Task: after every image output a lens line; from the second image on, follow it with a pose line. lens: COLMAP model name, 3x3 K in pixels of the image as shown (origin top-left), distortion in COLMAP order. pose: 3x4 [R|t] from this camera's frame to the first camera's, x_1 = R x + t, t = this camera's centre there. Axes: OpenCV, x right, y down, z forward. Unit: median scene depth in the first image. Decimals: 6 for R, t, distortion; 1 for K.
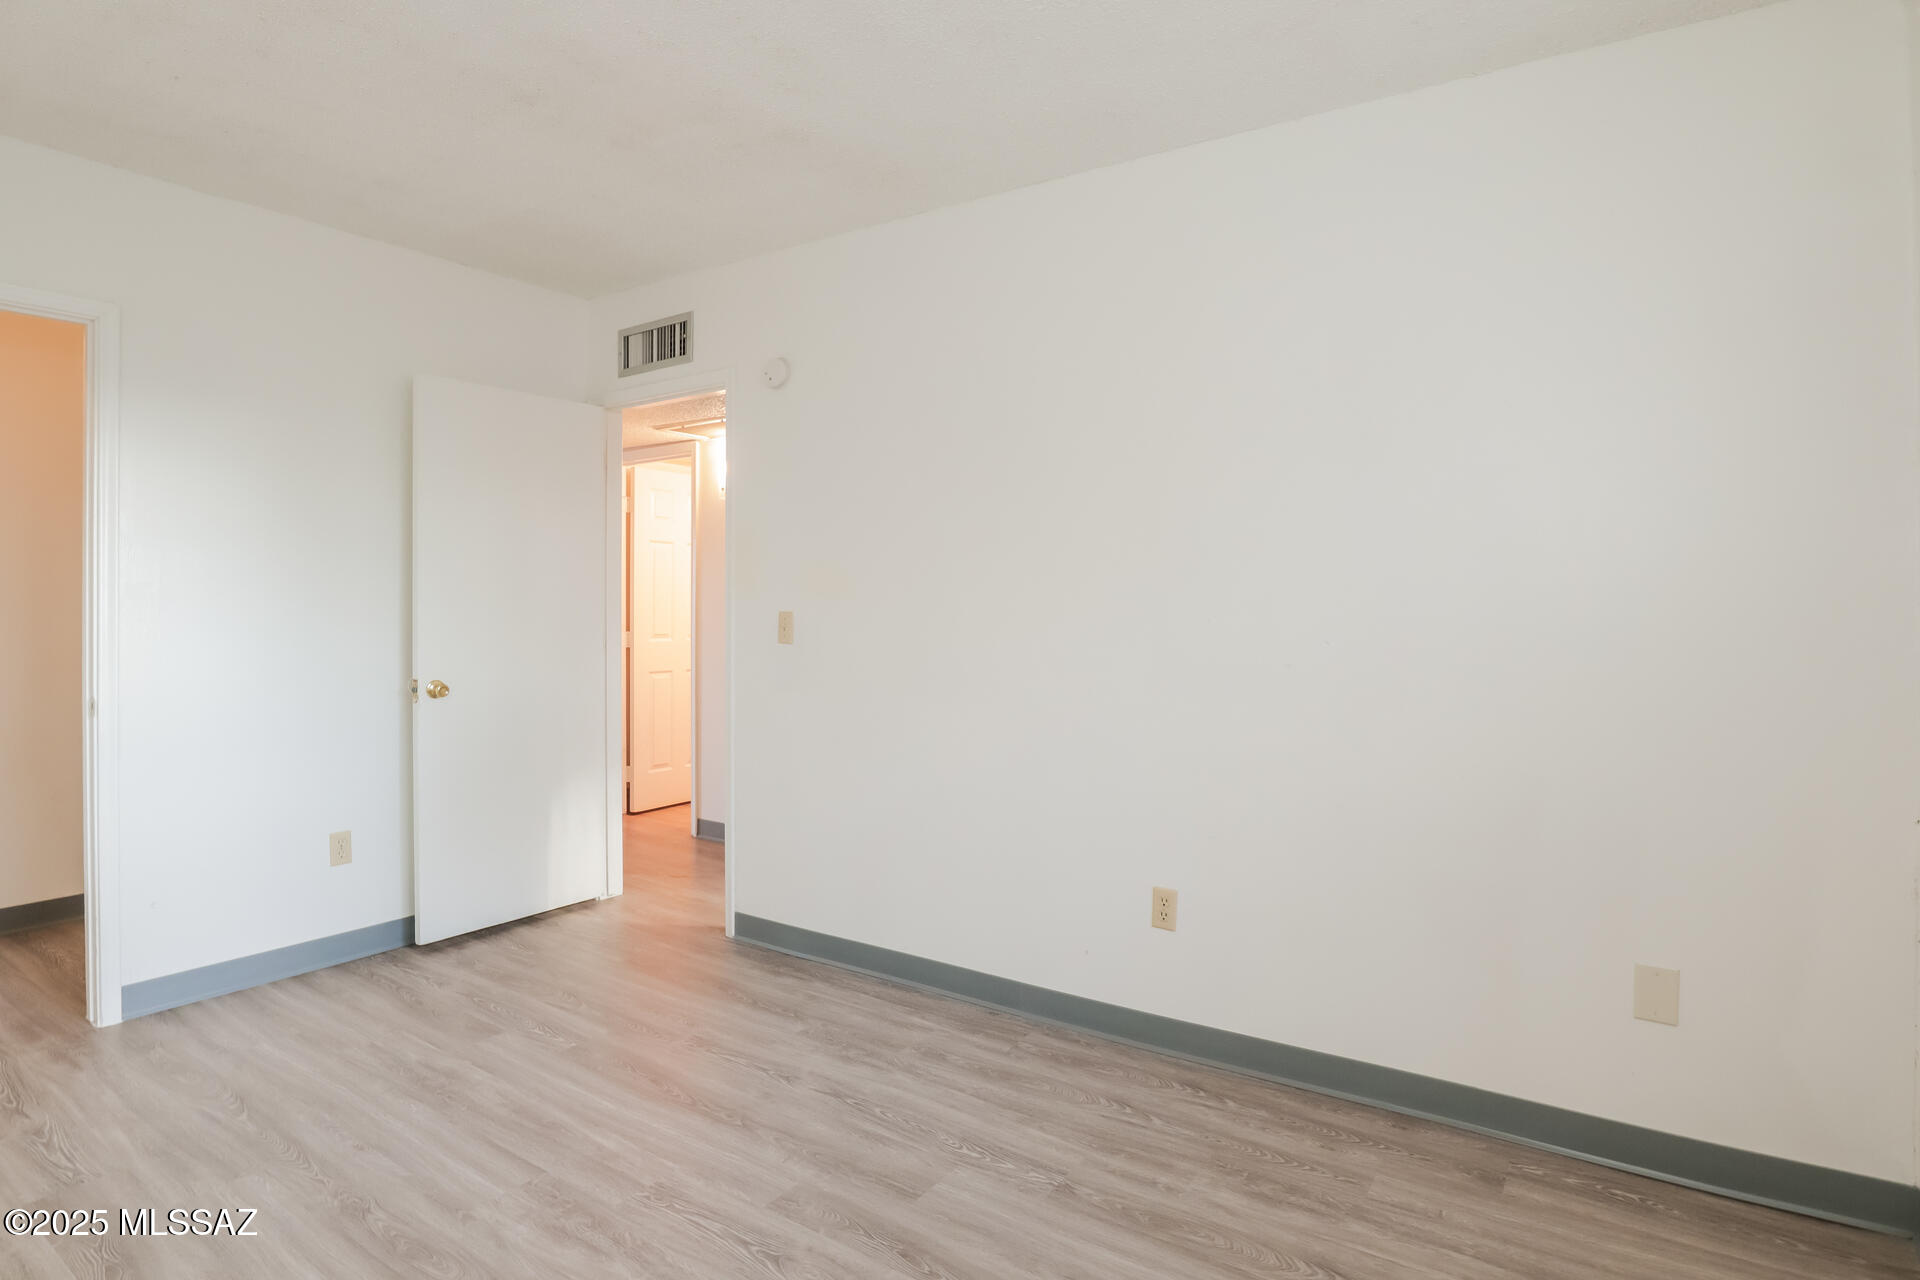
lens RADIAL K [[984.7, 0, 958.3], [0, 984.7, 608.7], [0, 0, 1]] dist [-0.002456, -0.014068]
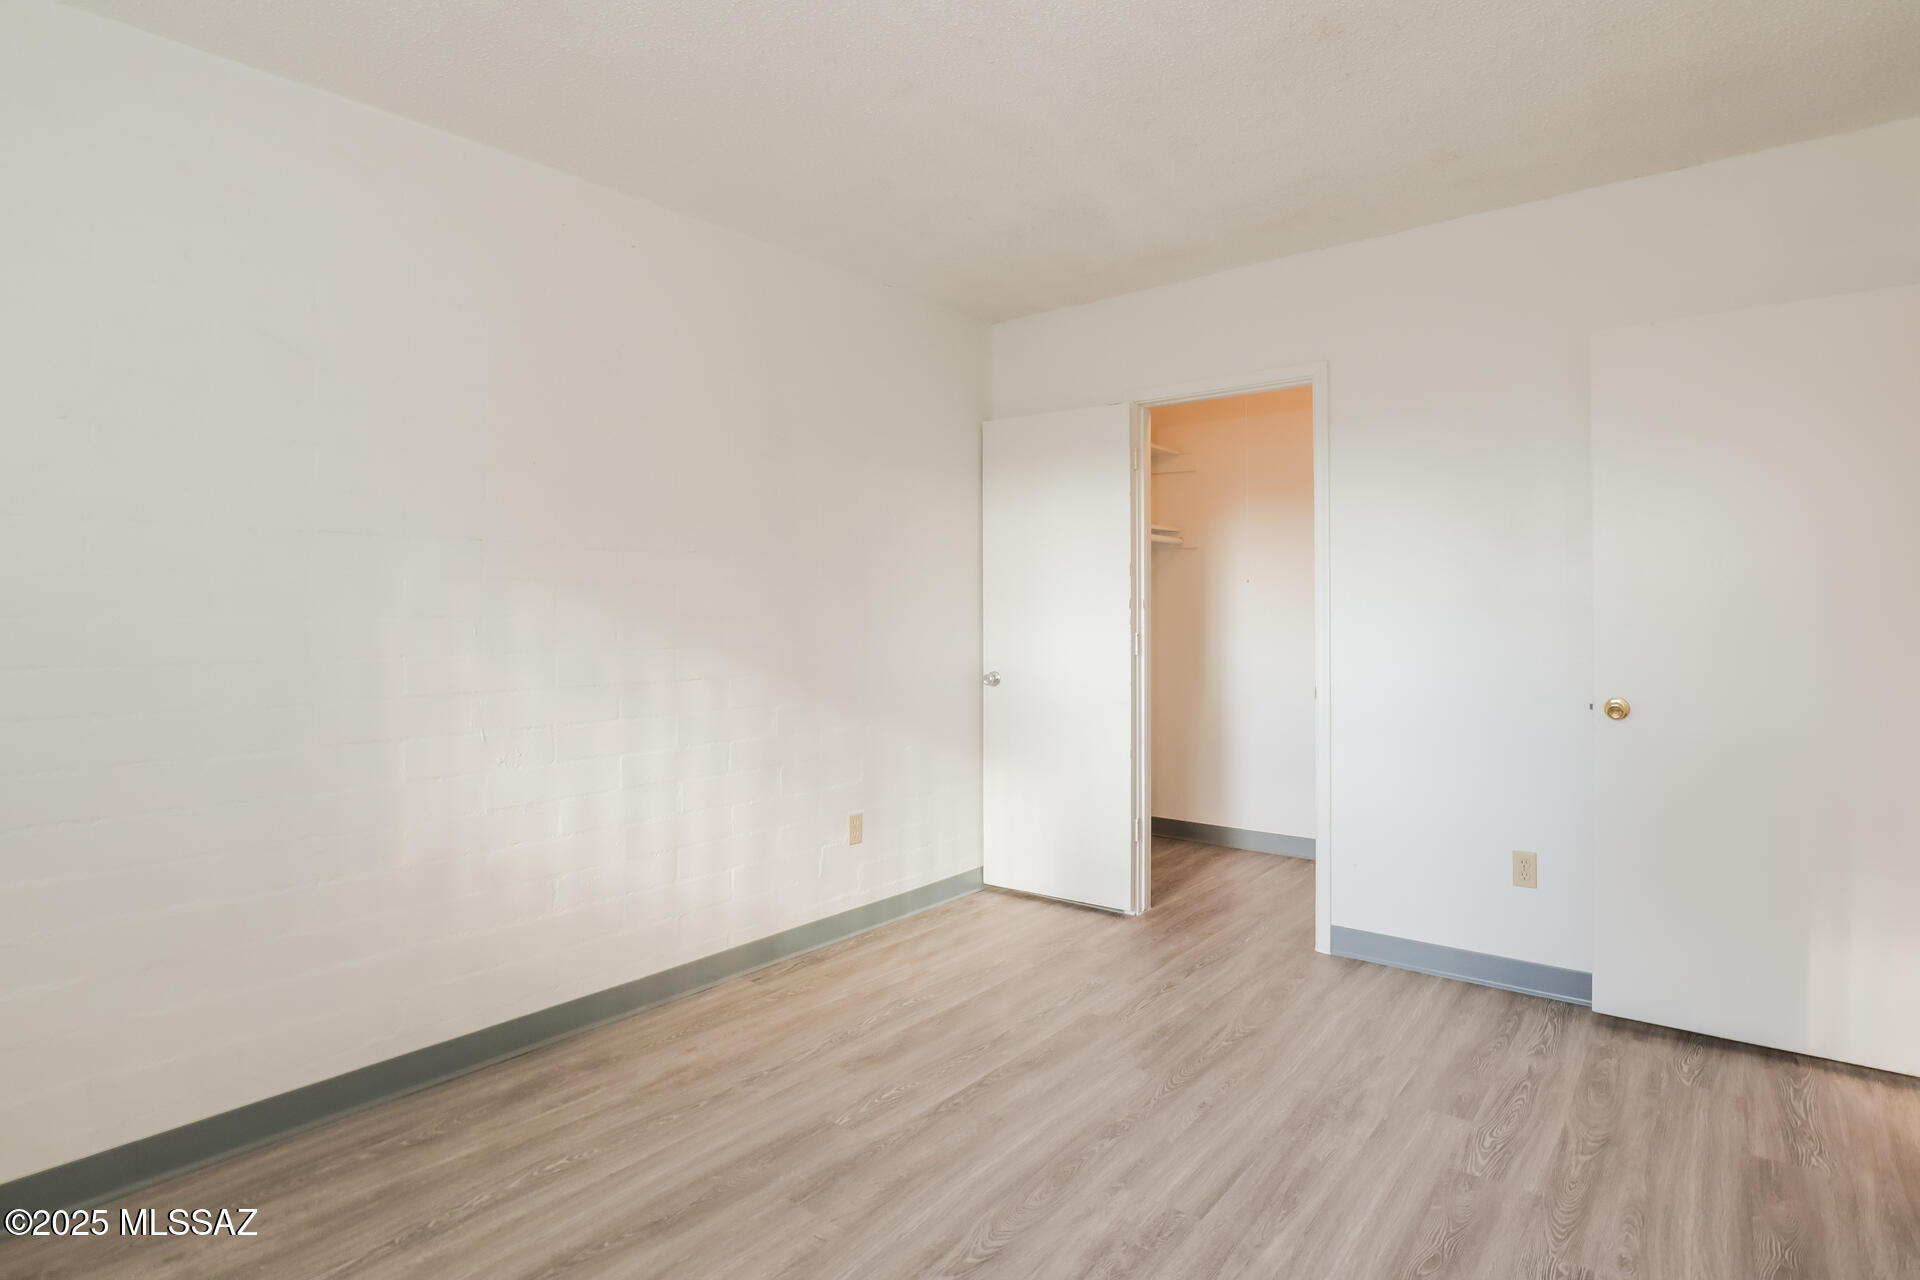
lens RADIAL K [[984.7, 0, 958.3], [0, 984.7, 608.7], [0, 0, 1]] dist [-0.002456, -0.014068]
pose [[-0.066265, -0.006528, -0.997781, 0.392206], [0.003961, 0.999969, -0.006805, 0.003035], [0.997794, -0.004404, -0.066237, 0.625885]]
